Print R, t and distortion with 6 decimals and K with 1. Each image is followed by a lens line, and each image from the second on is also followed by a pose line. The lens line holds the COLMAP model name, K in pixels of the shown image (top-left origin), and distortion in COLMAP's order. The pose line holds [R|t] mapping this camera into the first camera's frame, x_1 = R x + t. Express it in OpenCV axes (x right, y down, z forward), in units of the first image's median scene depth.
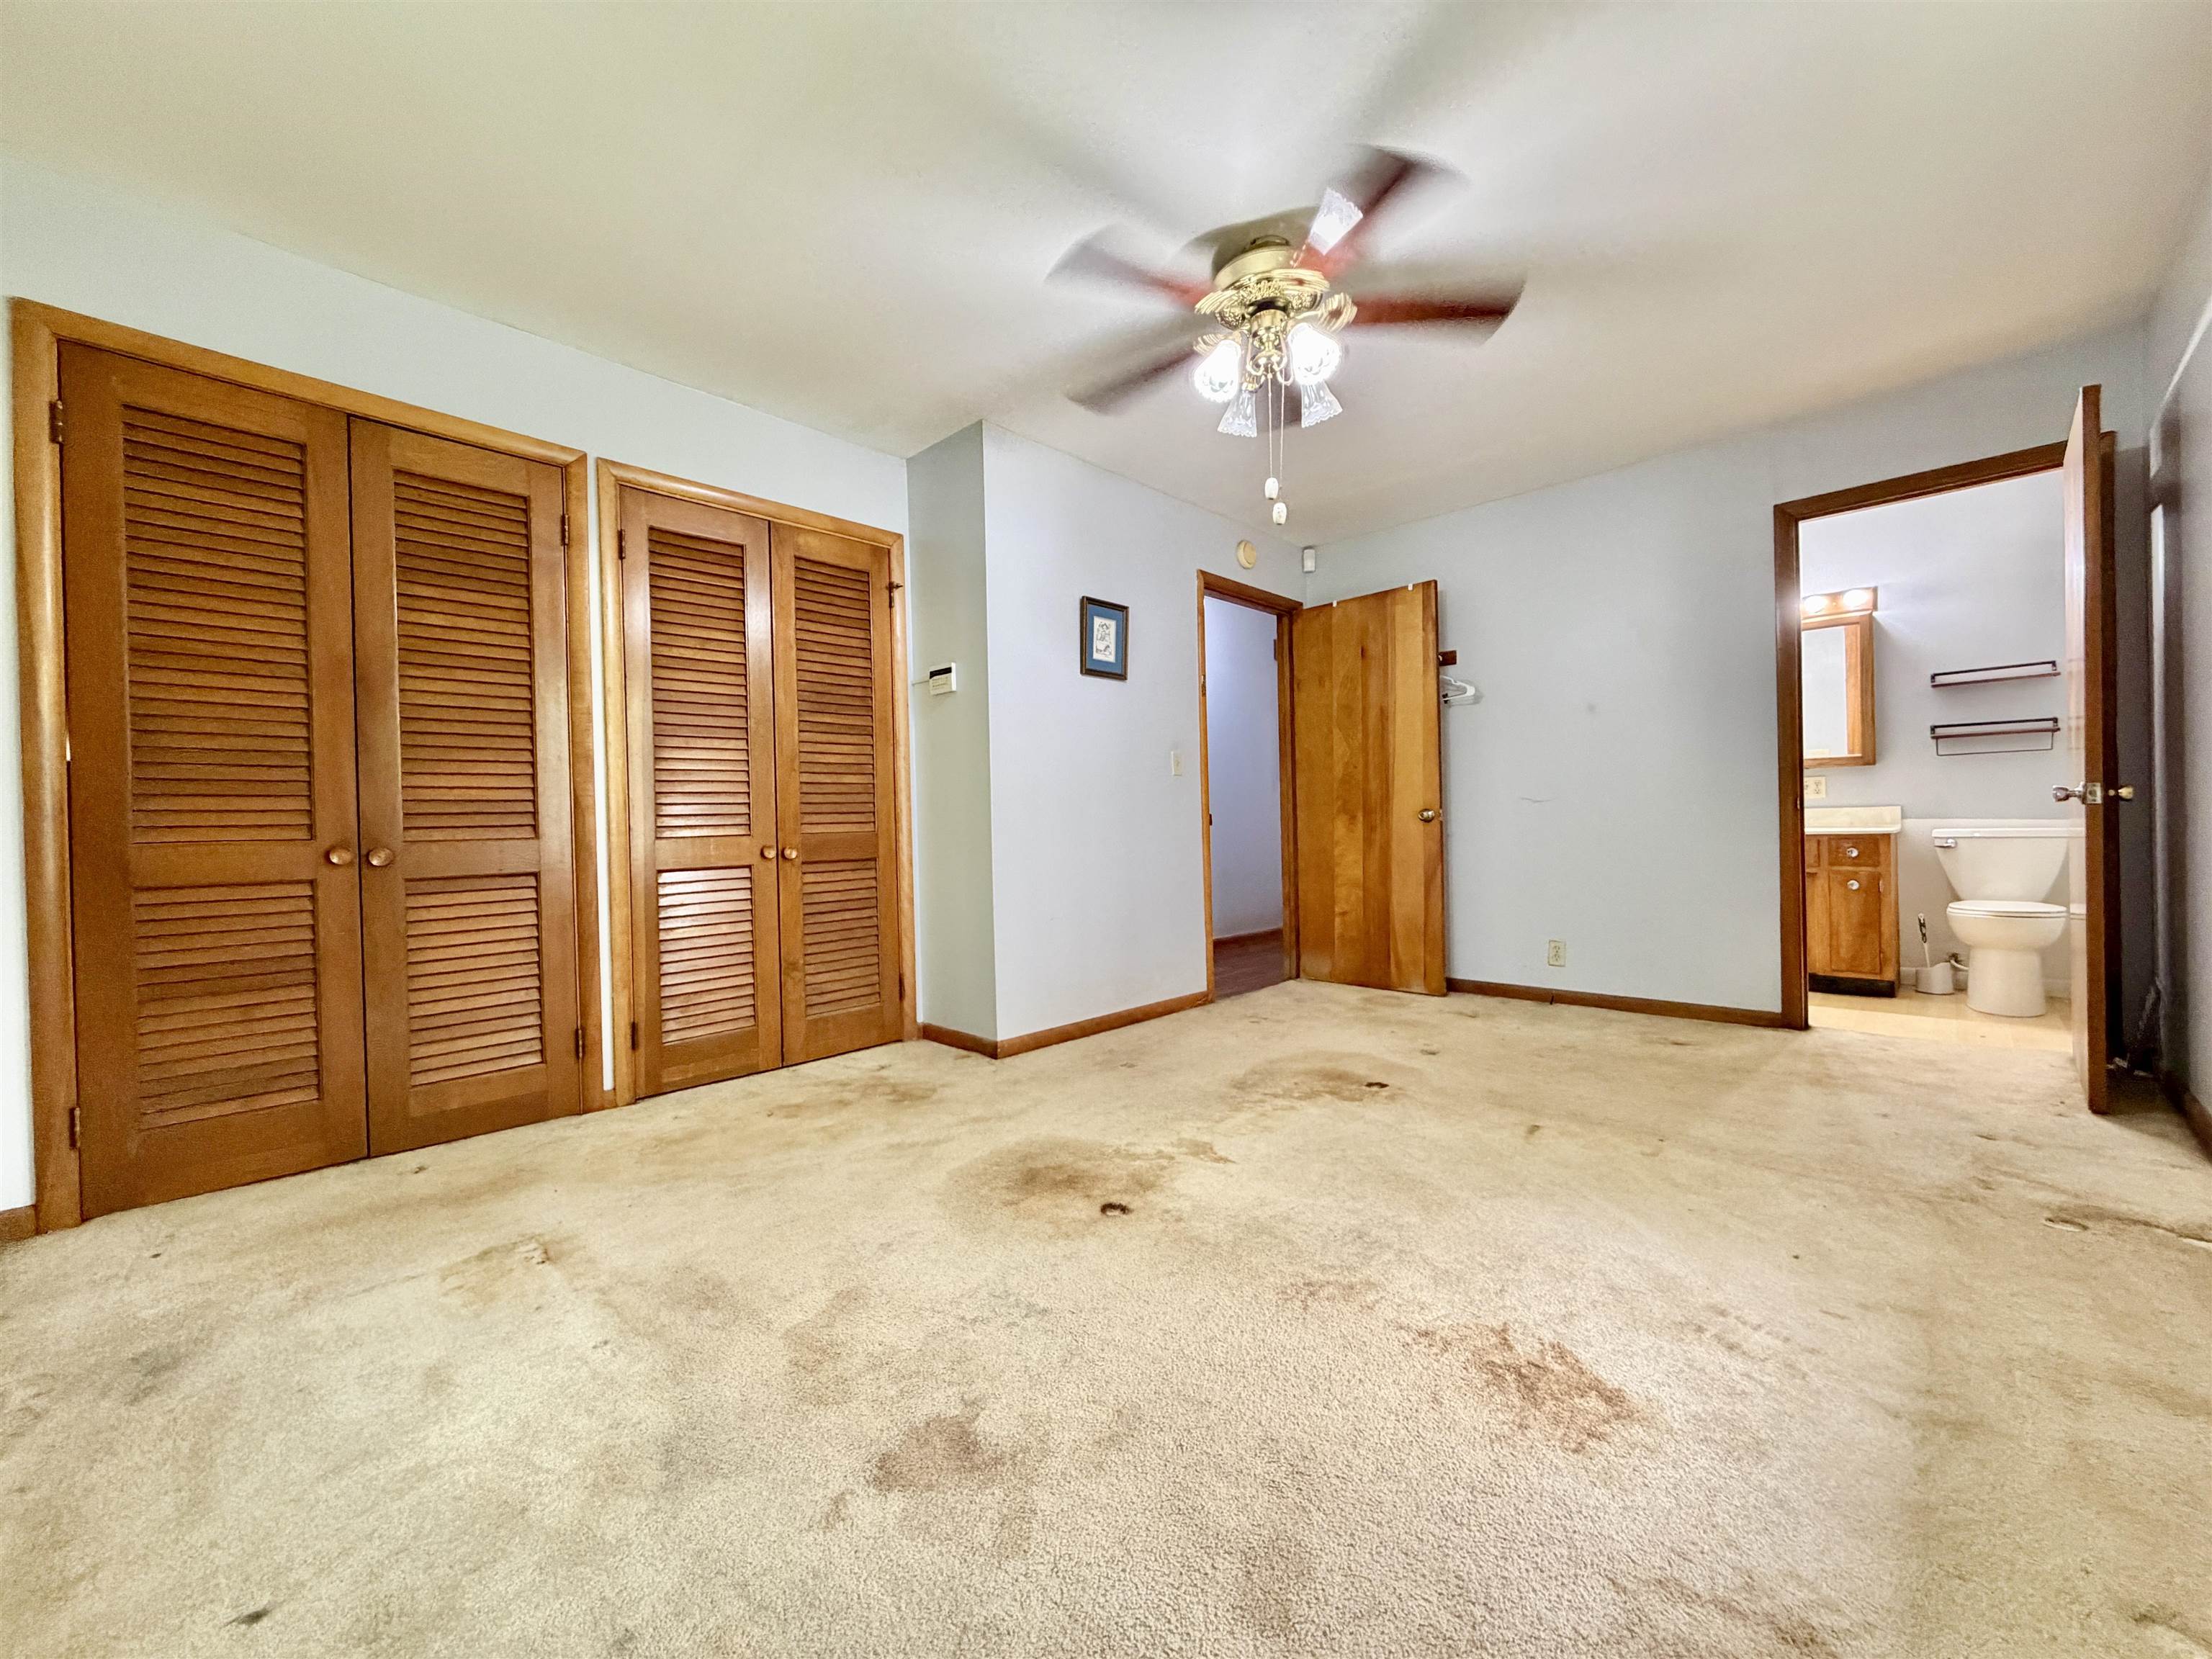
lens RADIAL K [[878.0, 0, 1154.1], [0, 878.0, 813.4], [0, 0, 1]] dist [0.000098, -0.000229]
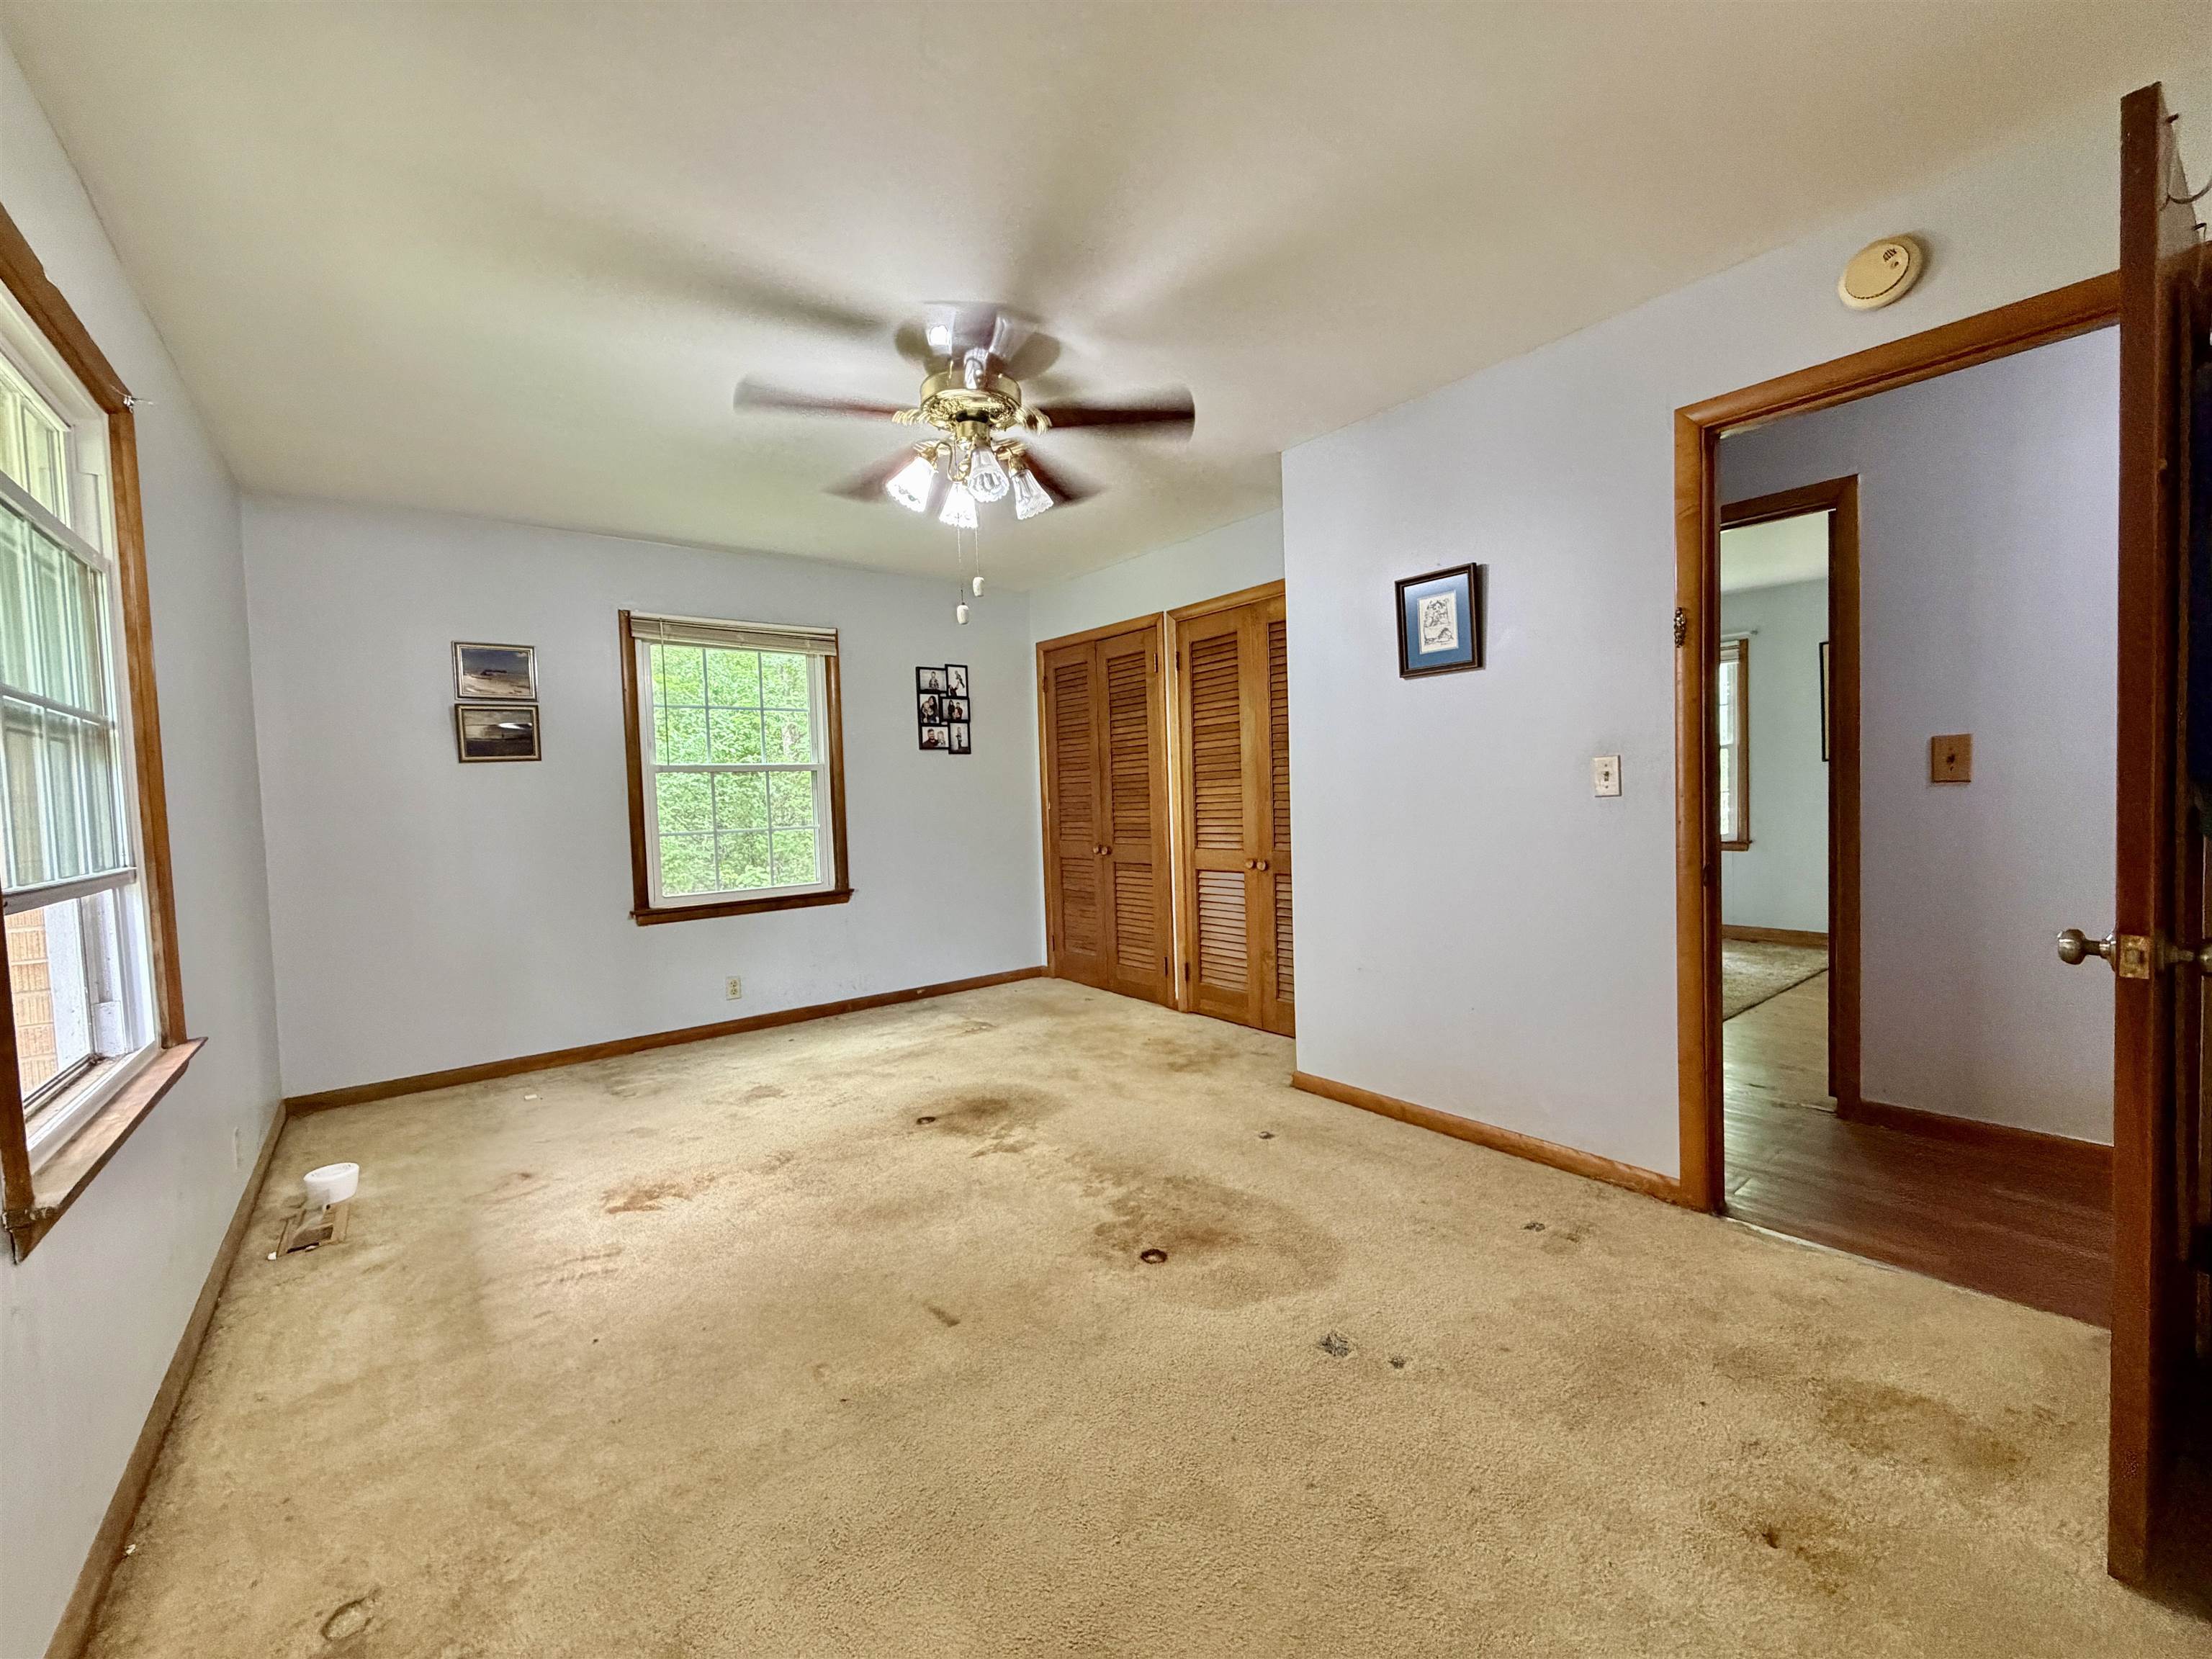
lens RADIAL K [[878.0, 0, 1050.3], [0, 878.0, 830.3], [0, 0, 1]] dist [0.000098, -0.000229]
pose [[-0.197648, 0.067795, -0.977926, 1.018353], [0.050408, 0.996989, 0.058929, -0.110981], [0.978976, -0.037648, -0.200470, 1.109046]]
